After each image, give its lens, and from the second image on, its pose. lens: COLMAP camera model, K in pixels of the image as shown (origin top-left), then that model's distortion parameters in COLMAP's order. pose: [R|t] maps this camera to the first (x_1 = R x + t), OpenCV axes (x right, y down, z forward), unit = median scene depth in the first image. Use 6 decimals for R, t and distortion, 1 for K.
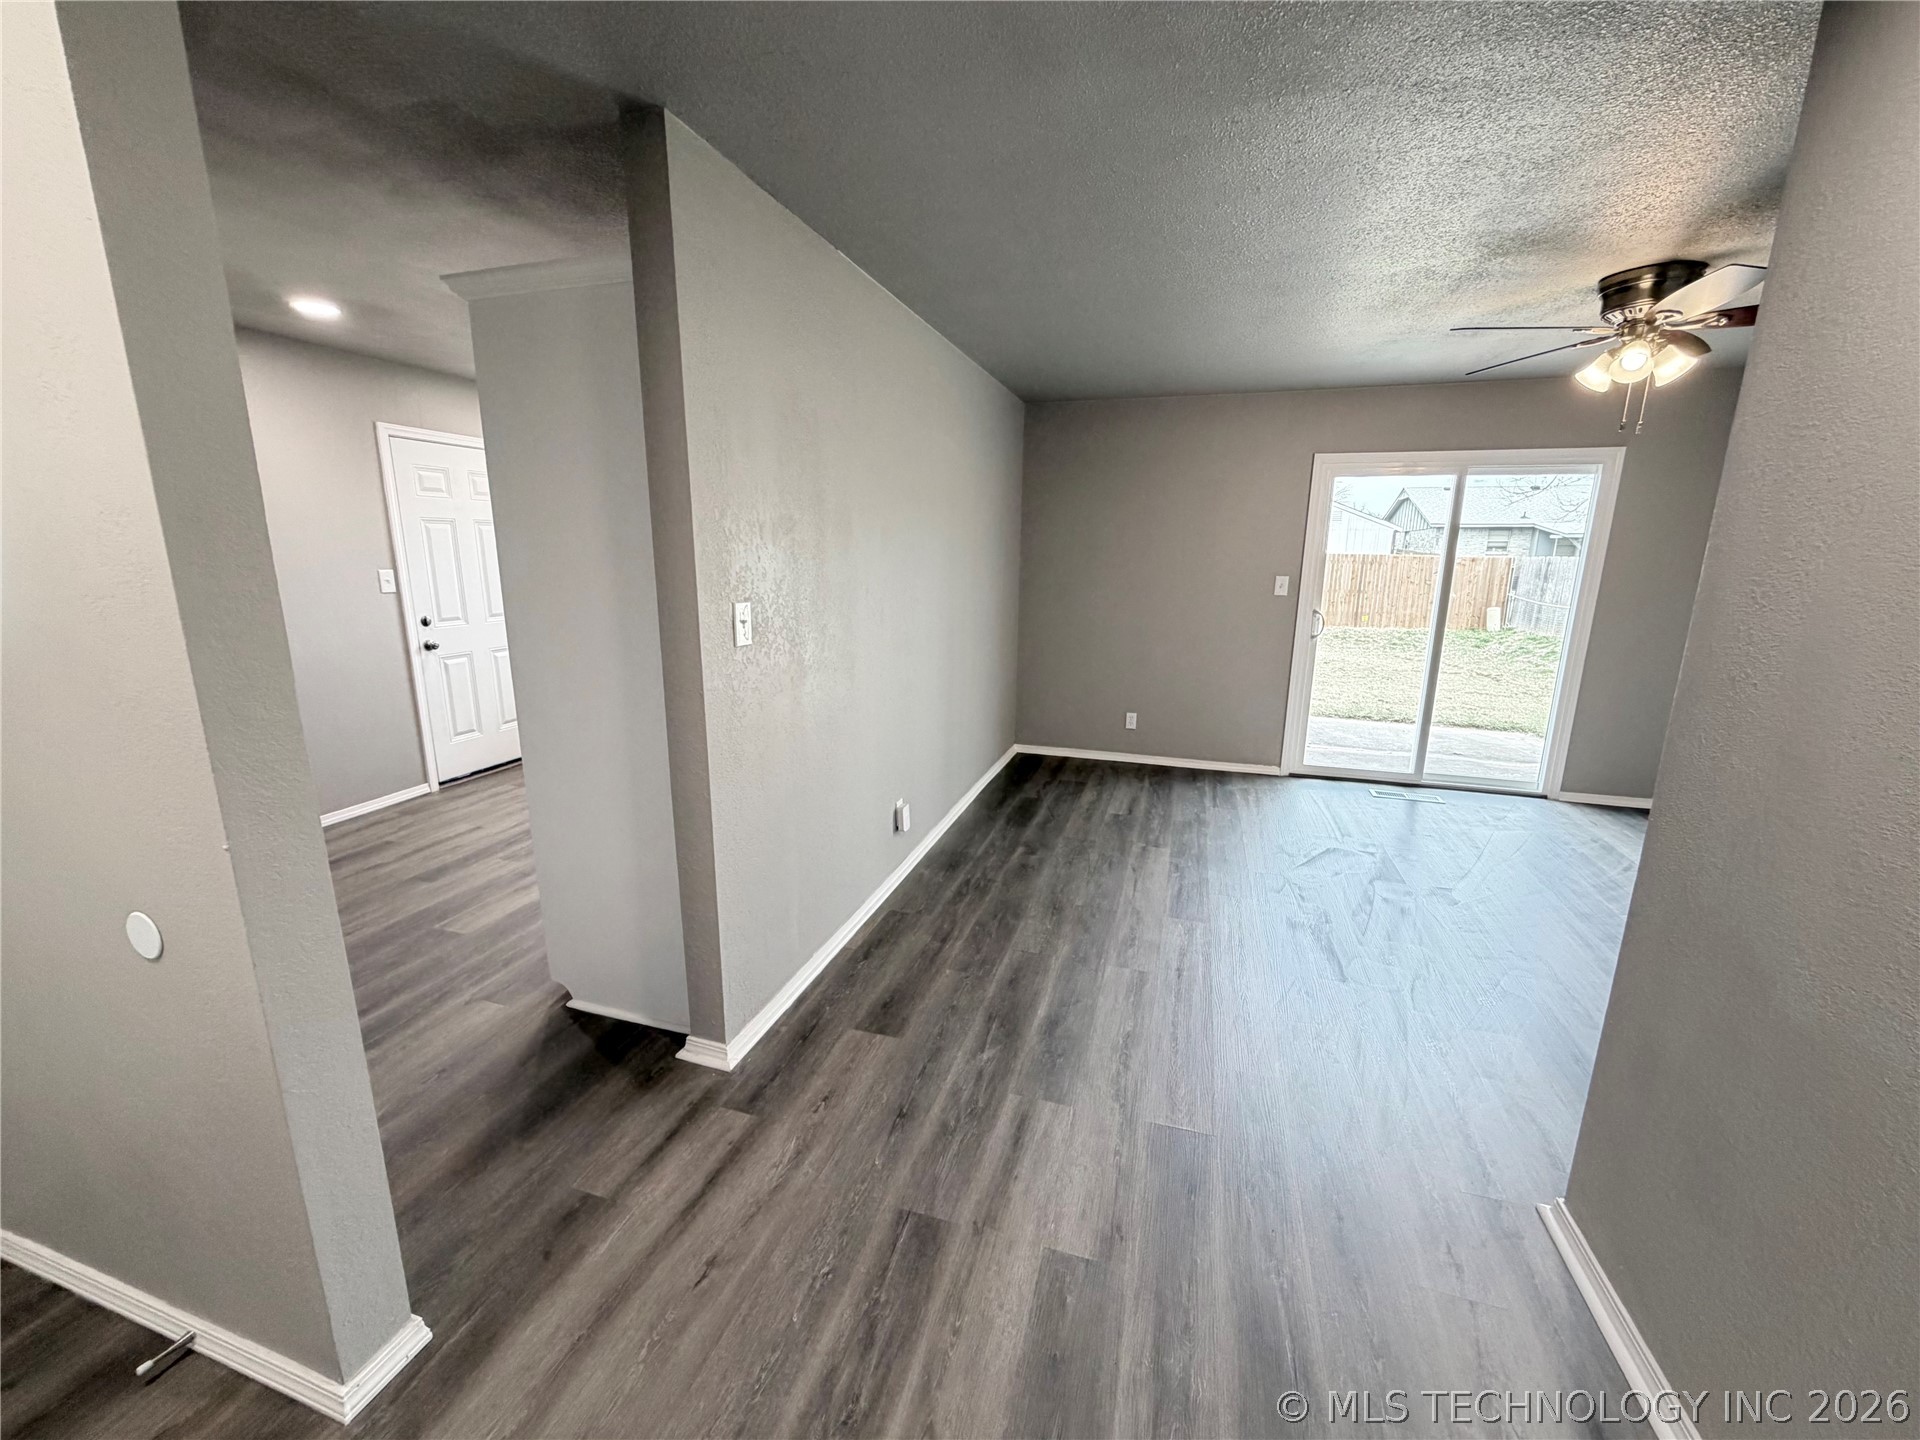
lens RADIAL K [[767.4, 0, 954.5], [0, 767.4, 715.6], [0, 0, 1]] dist [0.001080, 0.000243]
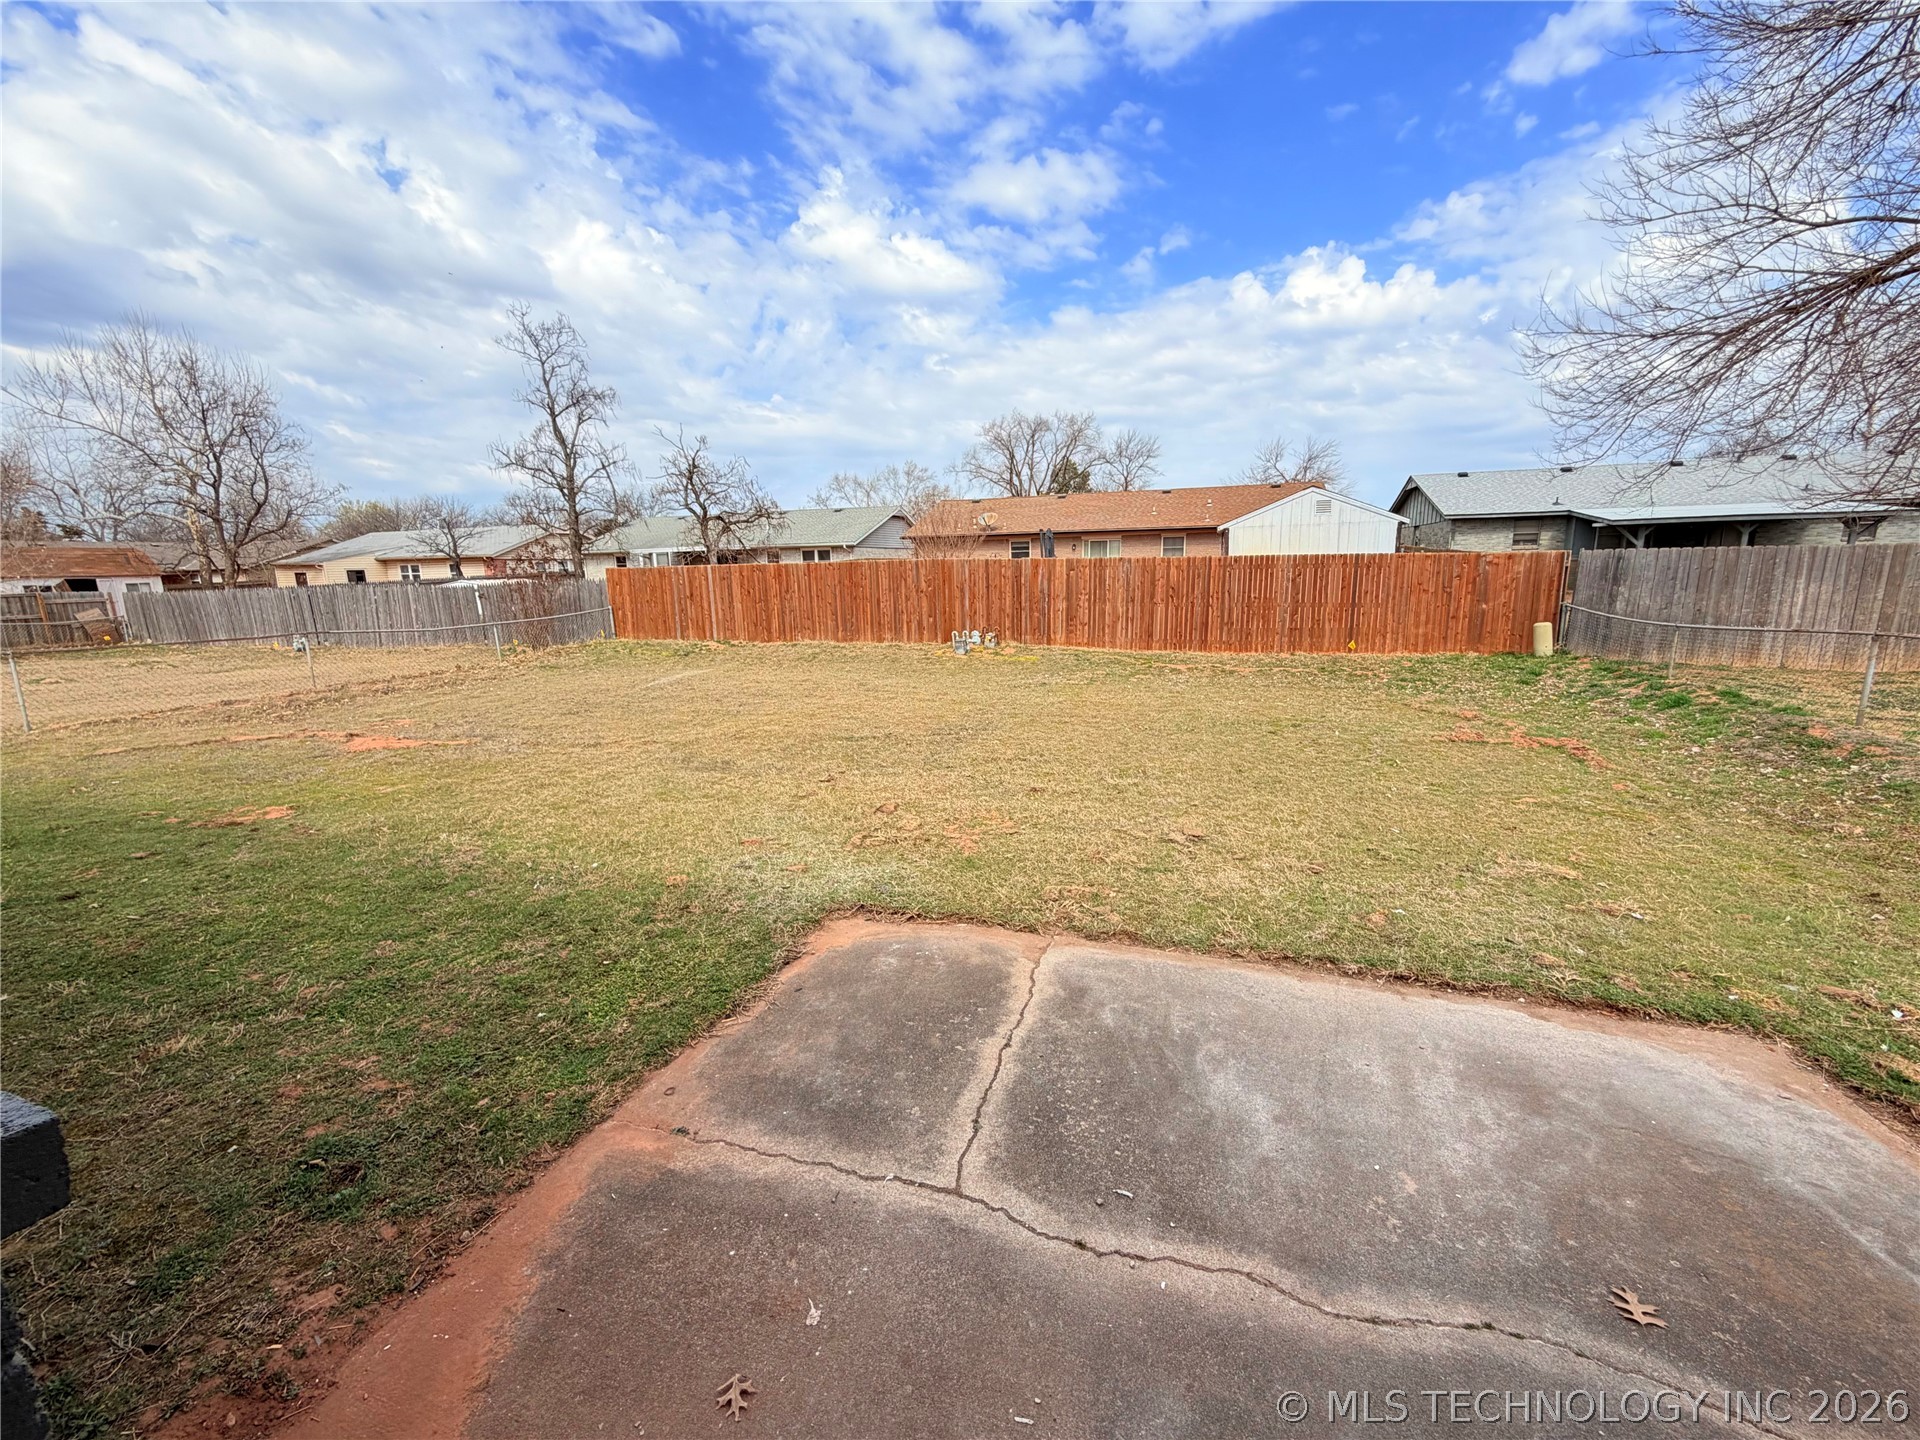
lens RADIAL K [[767.4, 0, 957.8], [0, 767.4, 713.7], [0, 0, 1]] dist [0.001080, 0.000243]
pose [[0.999345, -0.032453, -0.016034, 1.096791], [0.032131, 0.999284, -0.019961, -0.385448], [0.016671, 0.019433, 0.999672, 1.819655]]
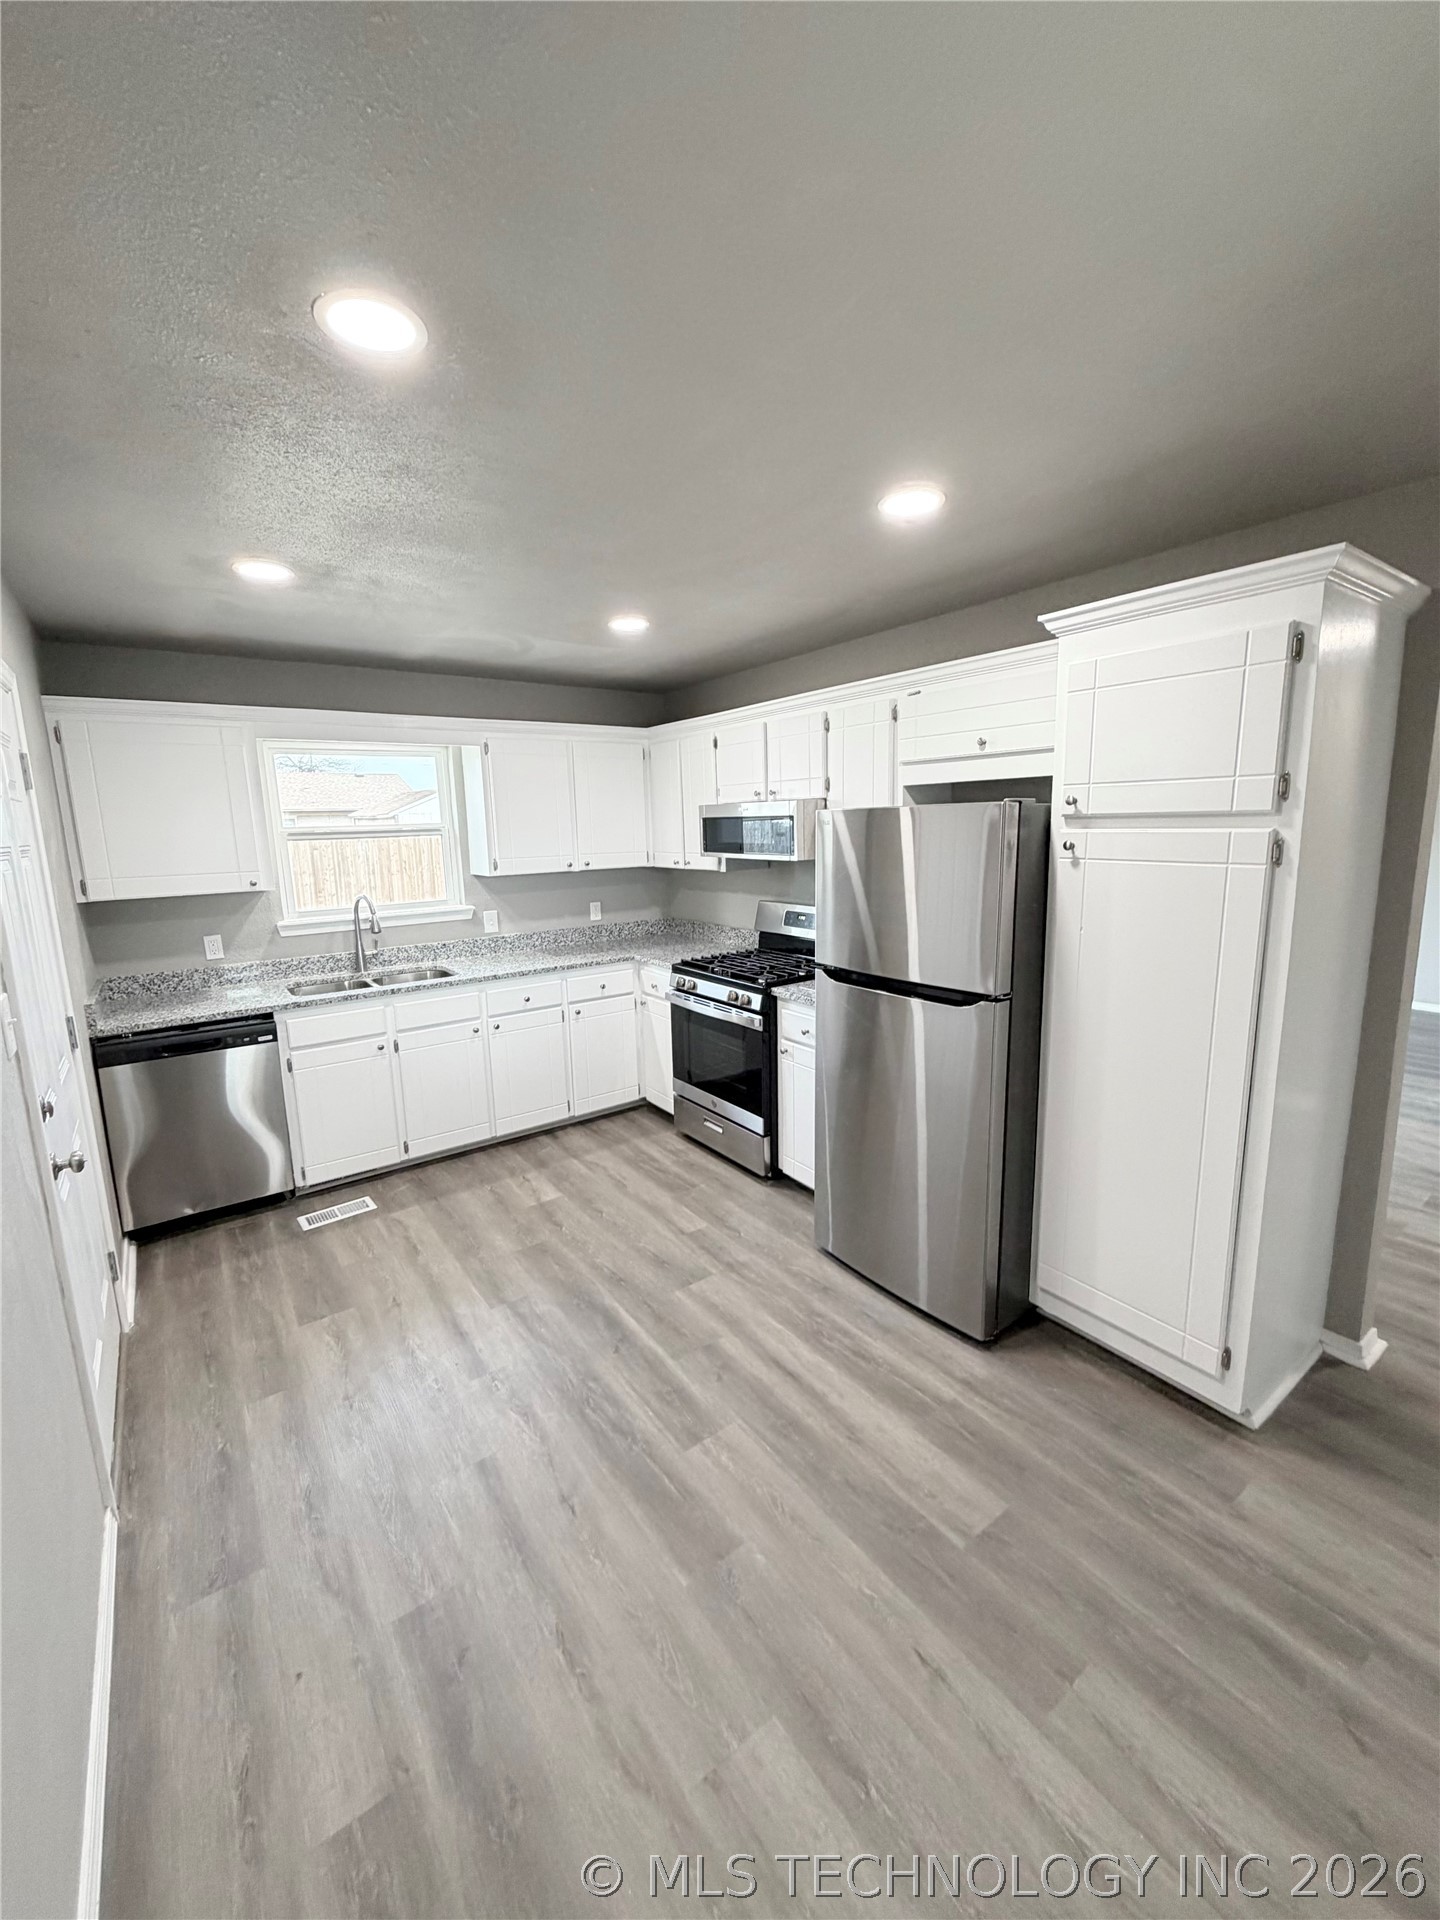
lens RADIAL K [[767.4, 0, 723.3], [0, 767.4, 956.7], [0, 0, 1]] dist [0.001080, 0.000243]
pose [[0.595407, -0.167047, 0.785866, -1.255459], [0.206833, 0.977047, 0.050979, -0.238397], [-0.776344, 0.132190, 0.616292, 0.785190]]
